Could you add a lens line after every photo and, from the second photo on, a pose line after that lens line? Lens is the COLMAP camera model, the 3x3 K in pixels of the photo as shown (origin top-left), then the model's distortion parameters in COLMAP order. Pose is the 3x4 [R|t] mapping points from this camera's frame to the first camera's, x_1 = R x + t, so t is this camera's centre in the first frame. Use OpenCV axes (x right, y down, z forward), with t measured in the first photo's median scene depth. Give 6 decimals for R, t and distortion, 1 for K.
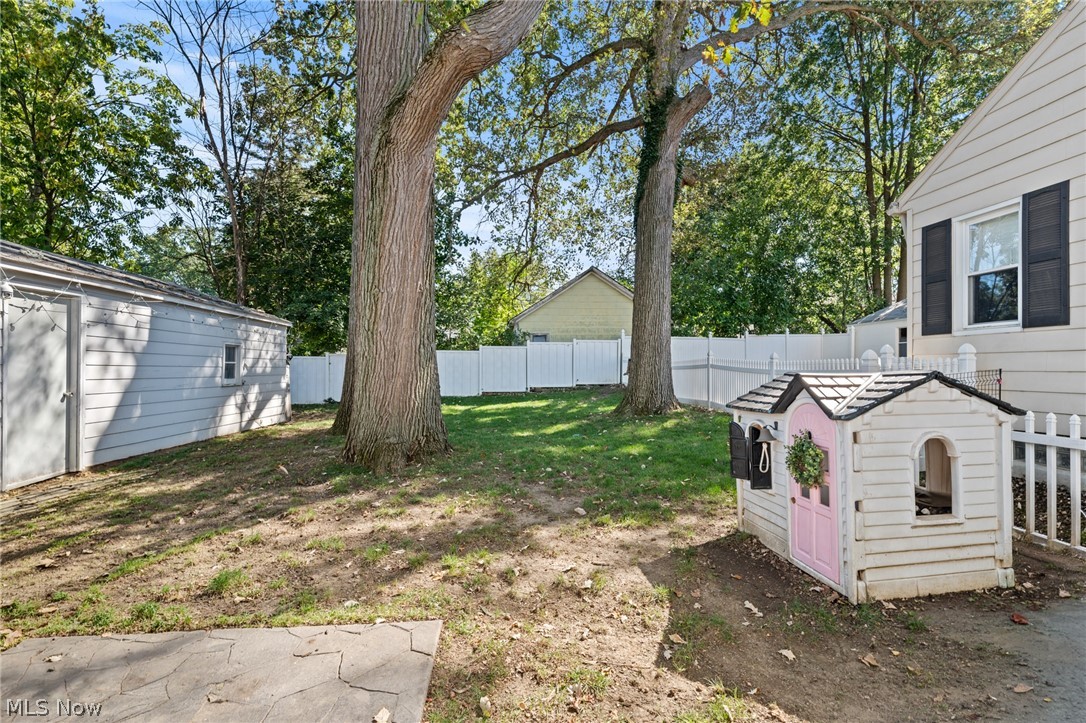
lens RADIAL K [[462.1, 0, 543.0], [0, 462.1, 361.5], [0, 0, 1]] dist [0.007234, 0.000110]
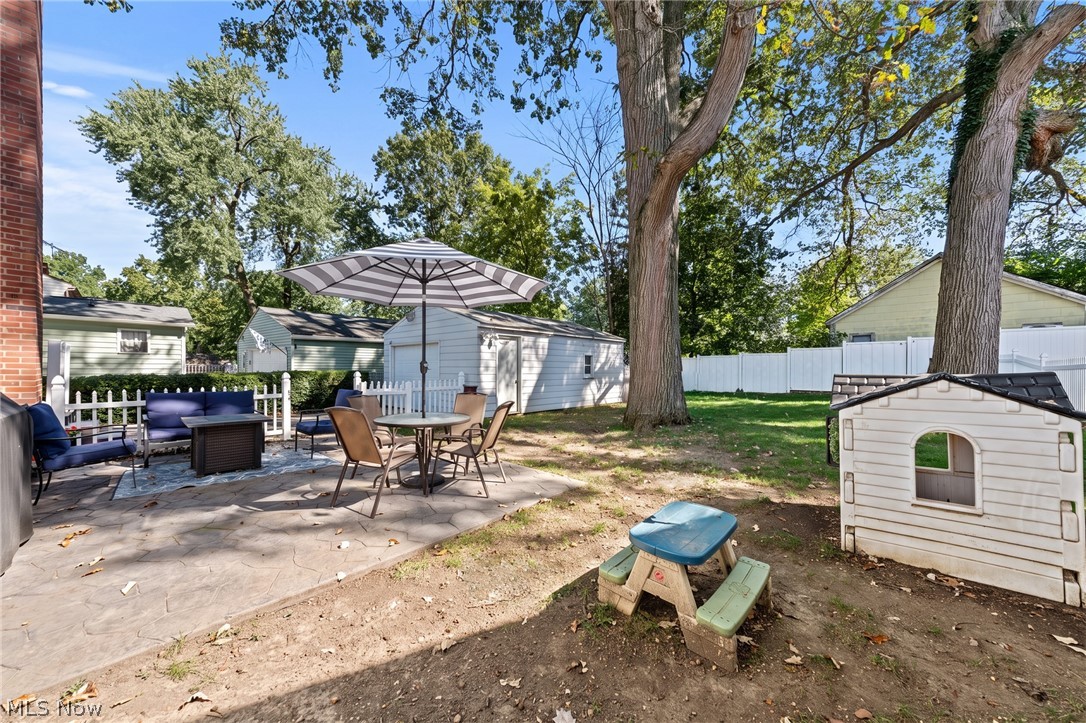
lens RADIAL K [[391.3, 0, 543.0], [0, 391.3, 361.5], [0, 0, 1]] dist [-0.000296, -0.000067]
pose [[0.670657, -0.011515, -0.741678, 0.248601], [0.009883, 0.999929, -0.006587, -0.002649], [0.741701, -0.002912, 0.670724, -0.097079]]
